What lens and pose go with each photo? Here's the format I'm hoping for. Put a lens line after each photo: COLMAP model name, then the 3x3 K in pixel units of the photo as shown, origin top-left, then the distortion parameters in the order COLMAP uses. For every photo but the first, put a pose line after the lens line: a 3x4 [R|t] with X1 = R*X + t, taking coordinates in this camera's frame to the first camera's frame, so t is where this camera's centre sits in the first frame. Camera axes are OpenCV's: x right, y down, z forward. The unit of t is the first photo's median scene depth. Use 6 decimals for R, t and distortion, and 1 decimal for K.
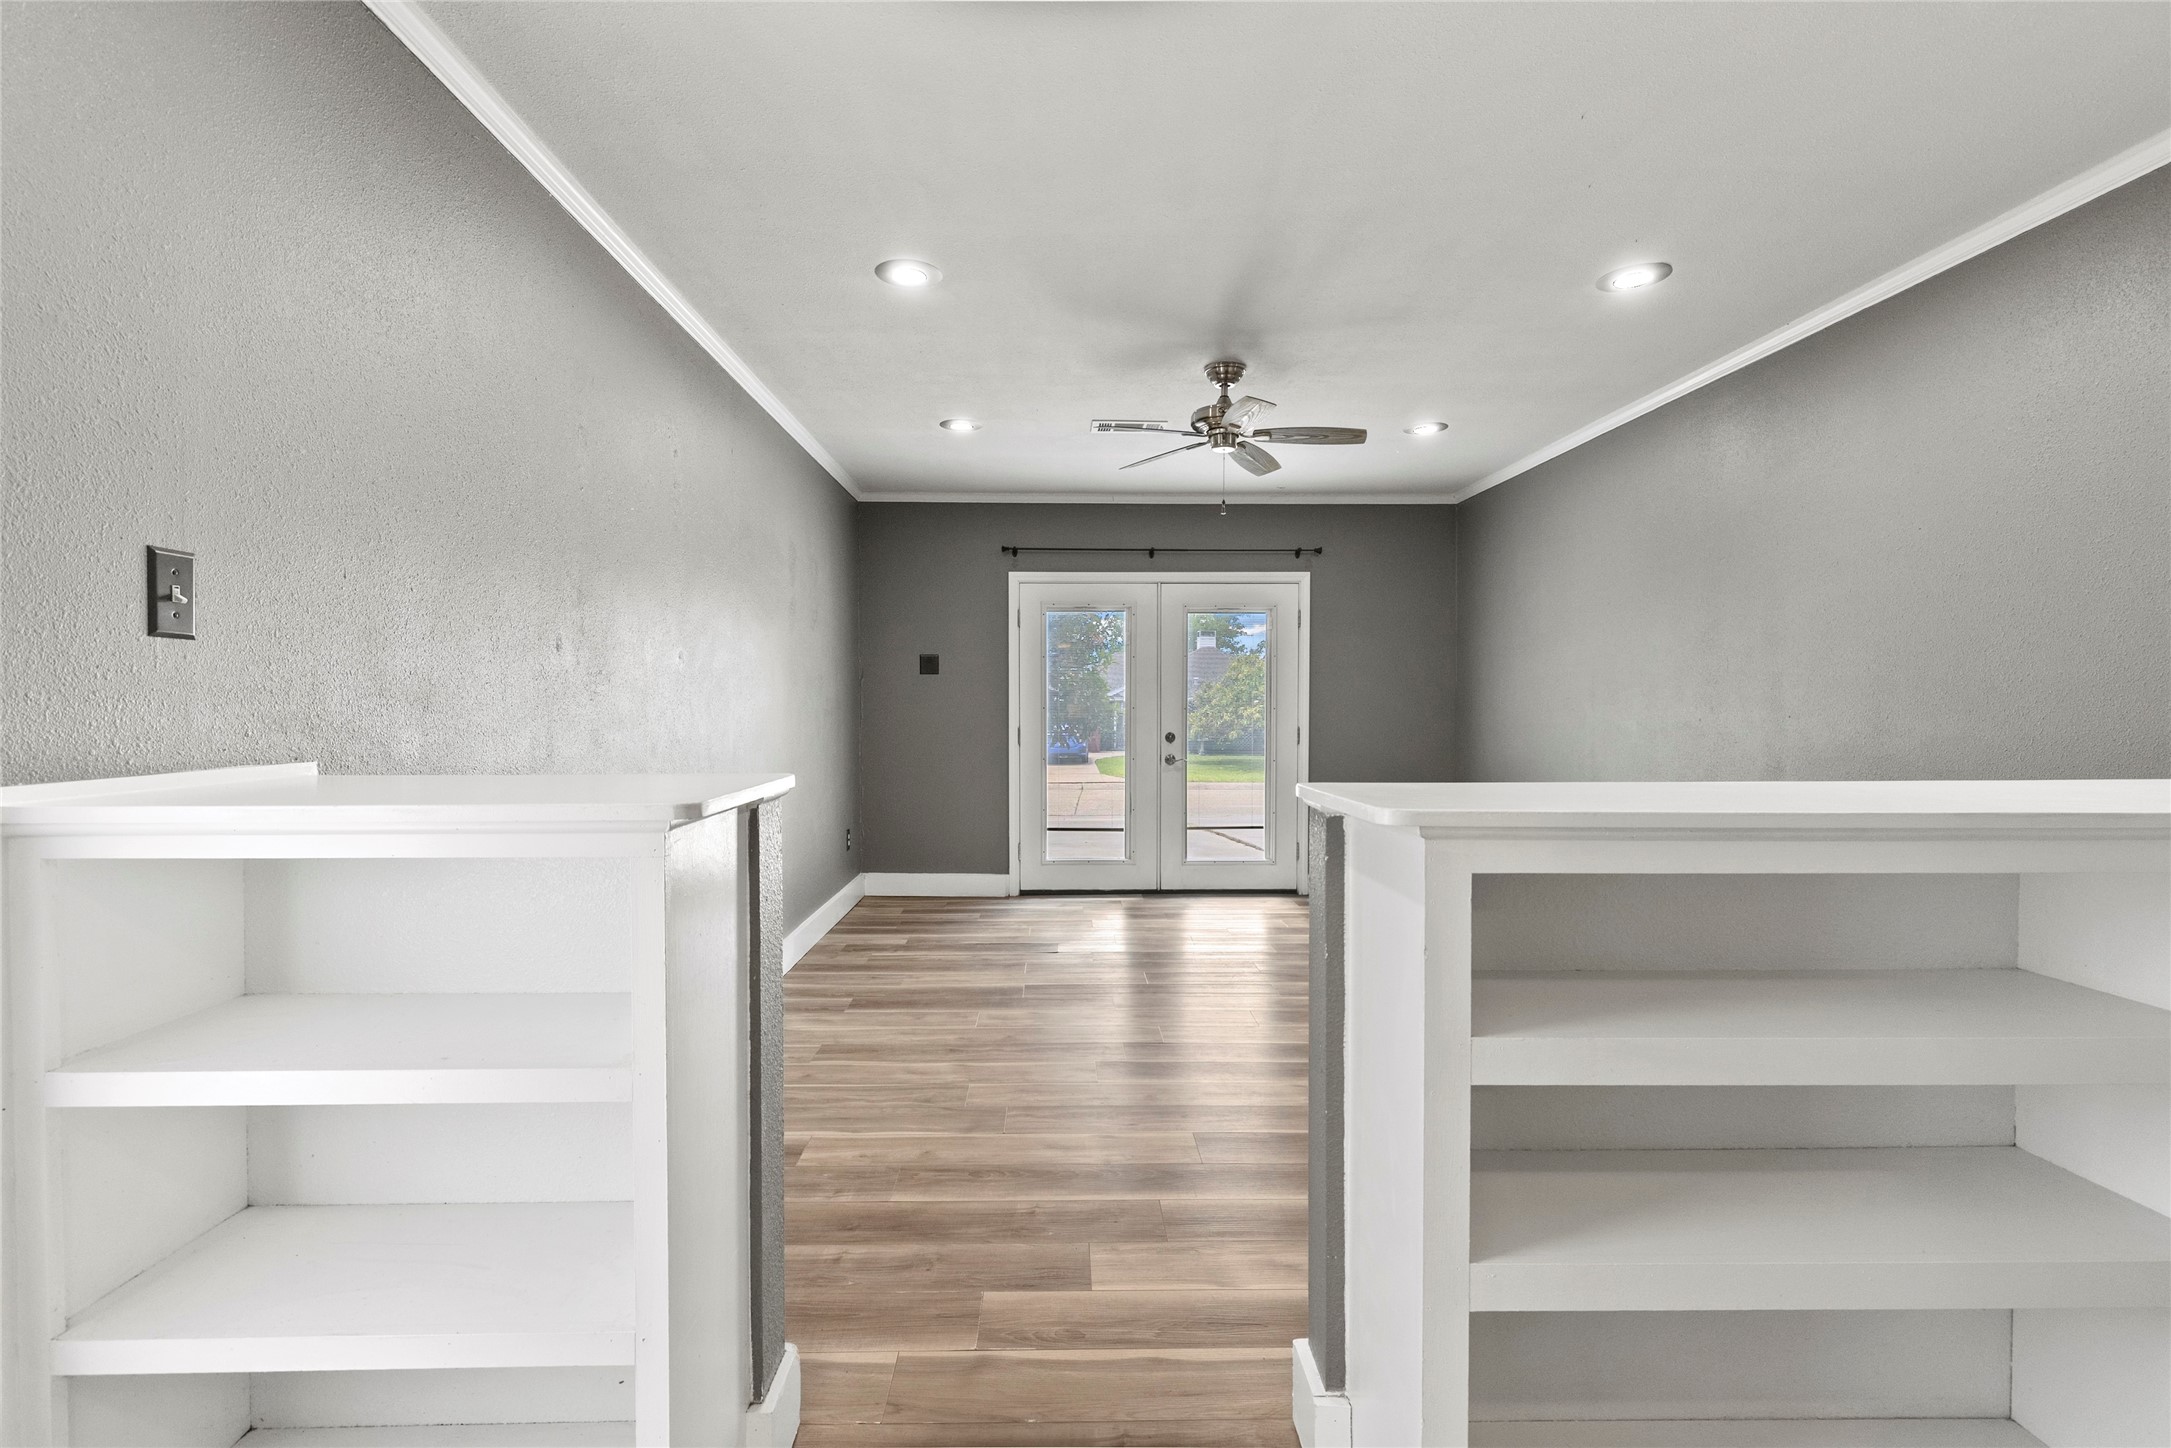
lens RADIAL K [[973.4, 0, 1077.3], [0, 973.4, 713.4], [0, 0, 1]] dist [0.006412, -0.000977]
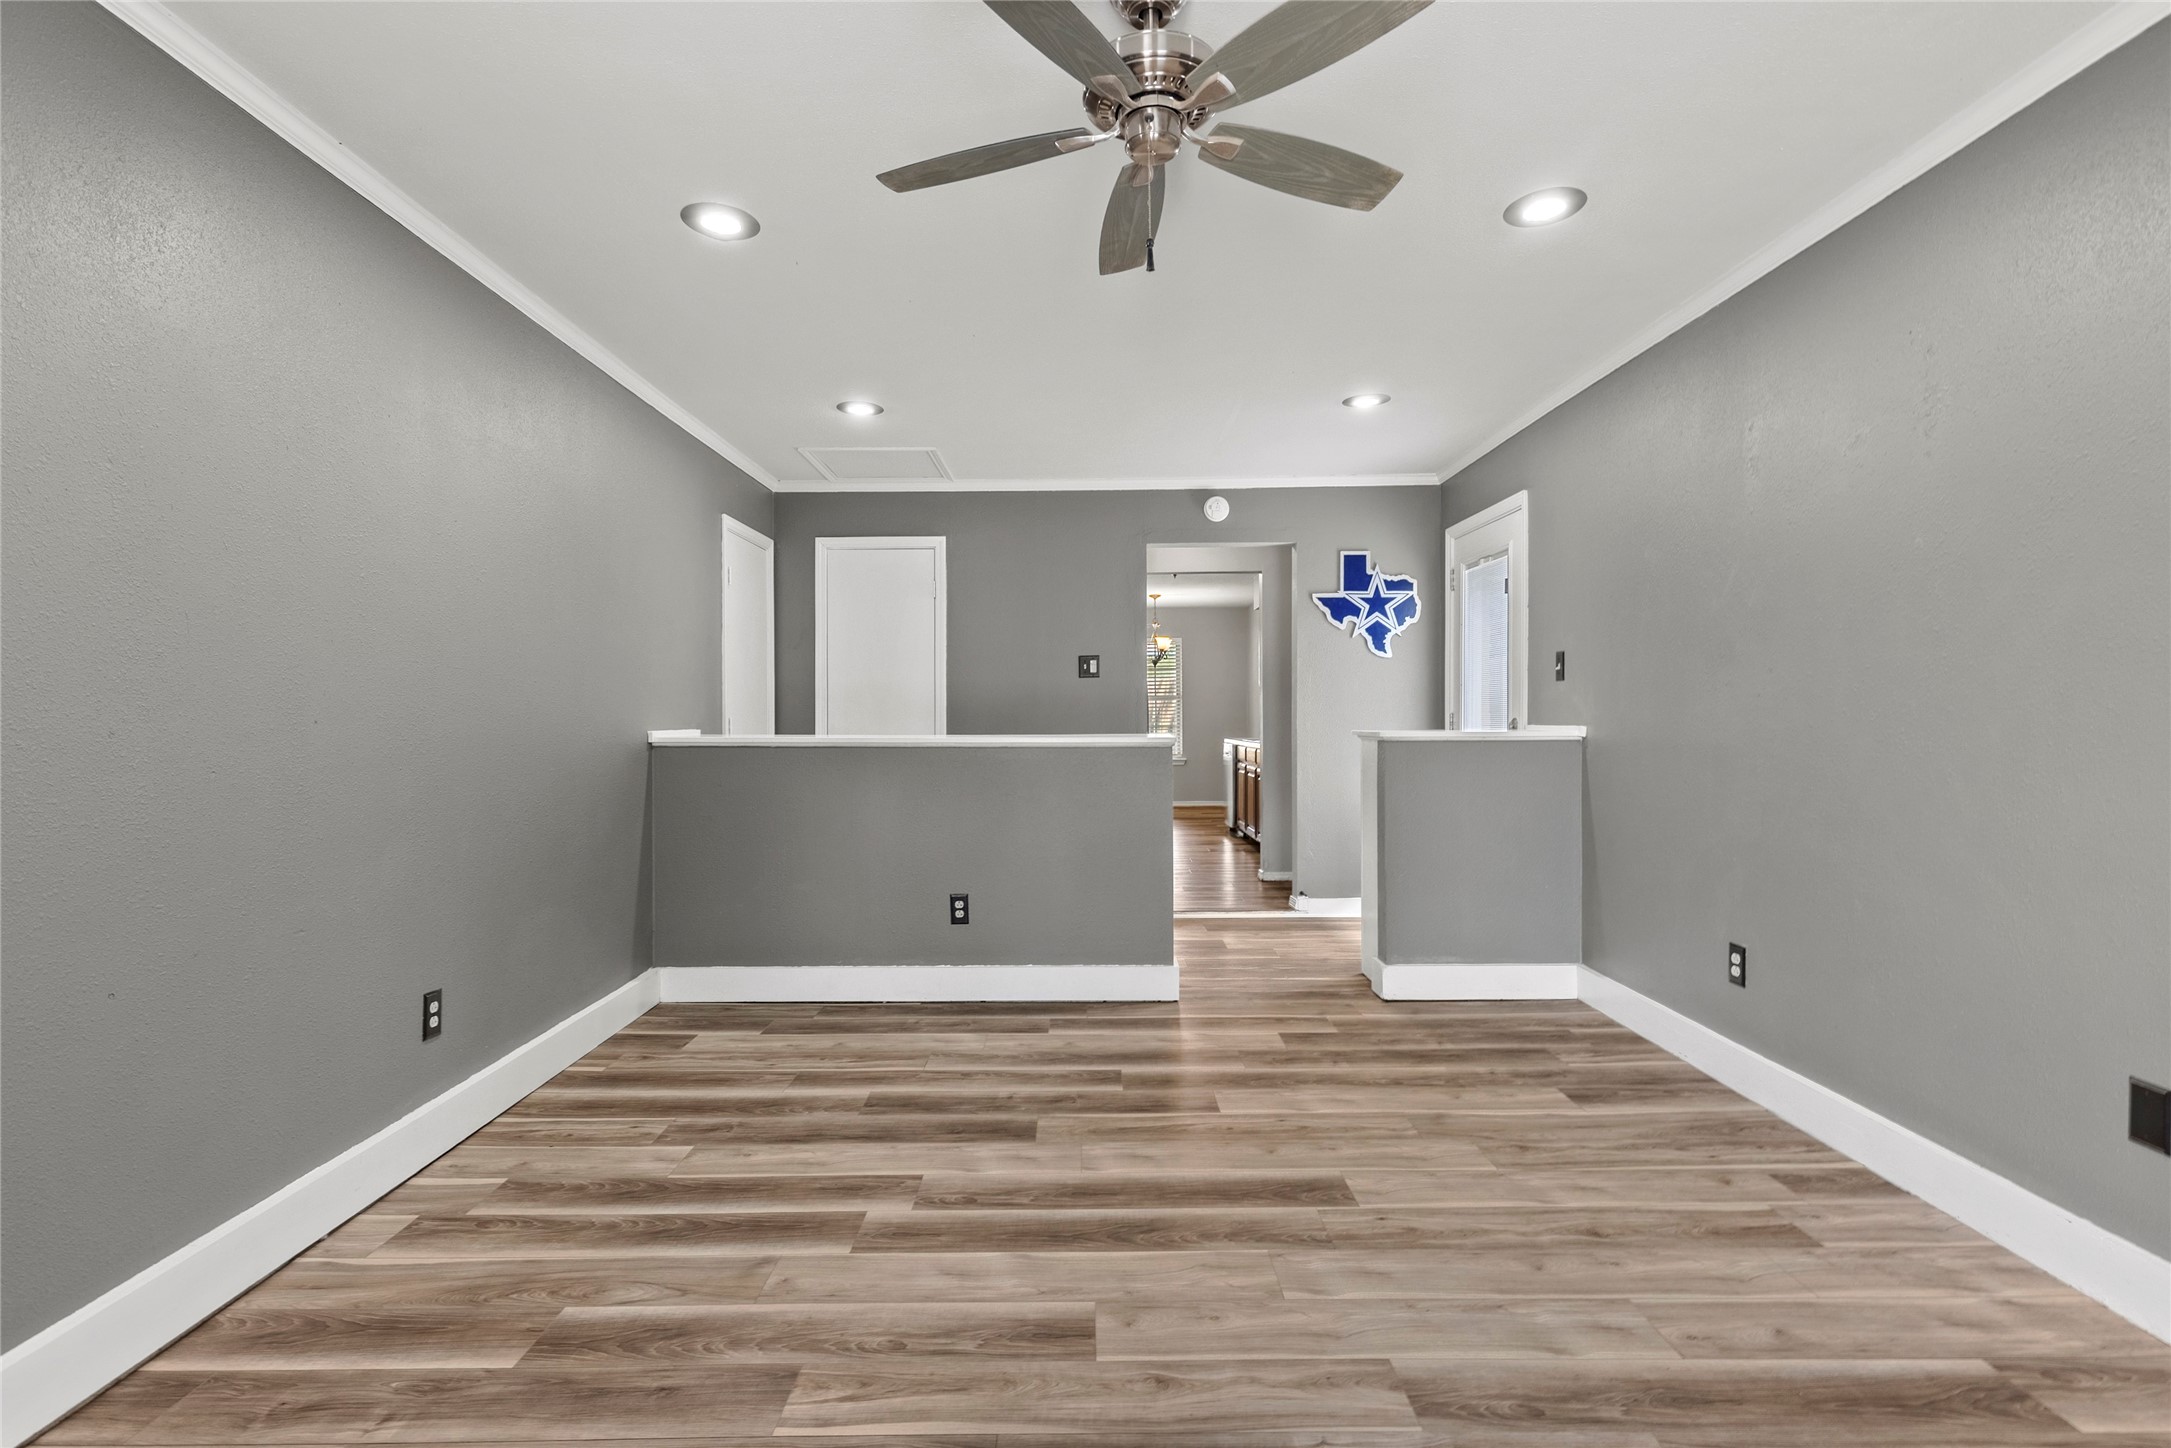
lens RADIAL K [[973.4, 0, 1077.3], [0, 973.4, 713.4], [0, 0, 1]] dist [0.006412, -0.000977]
pose [[-0.999623, 0.004184, 0.027152, 0.113472], [0.004492, 0.999926, 0.011292, -0.003975], [-0.027102, 0.011410, -0.999568, 0.958528]]
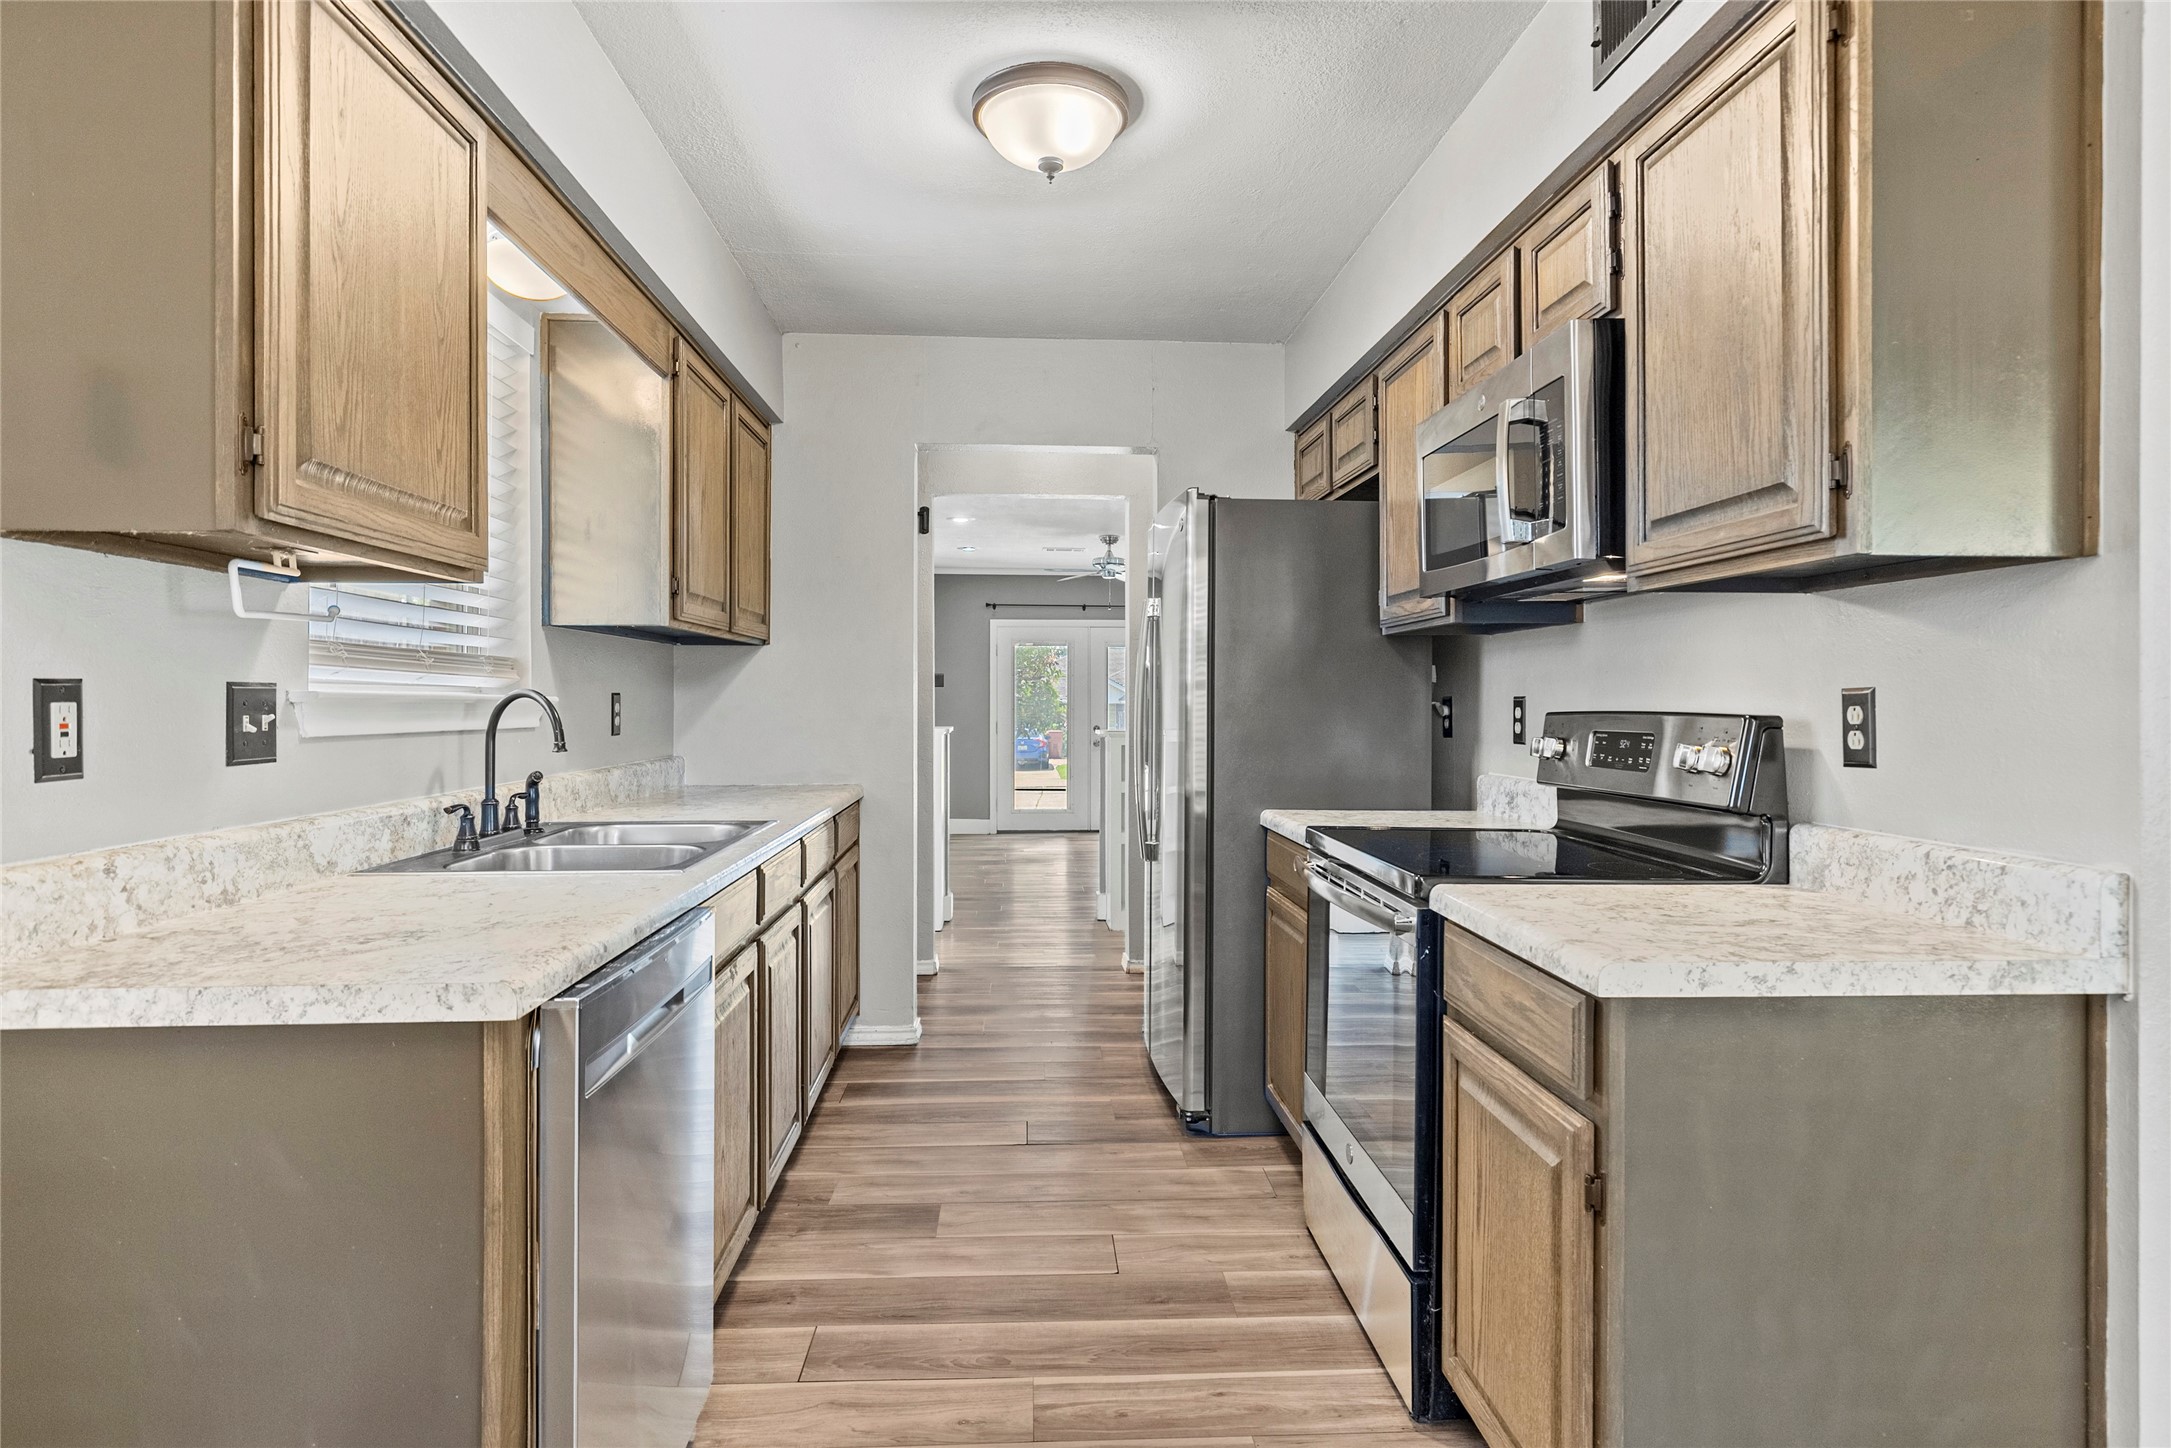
lens RADIAL K [[1185.4, 0, 1077.2], [0, 1185.4, 695.4], [0, 0, 1]] dist [0.002427, 0.000215]
pose [[0.999545, 0.000435, 0.030148, 0.009090], [0.000118, 0.999832, -0.018339, 0.007119], [-0.030151, 0.018335, 0.999377, -0.905415]]
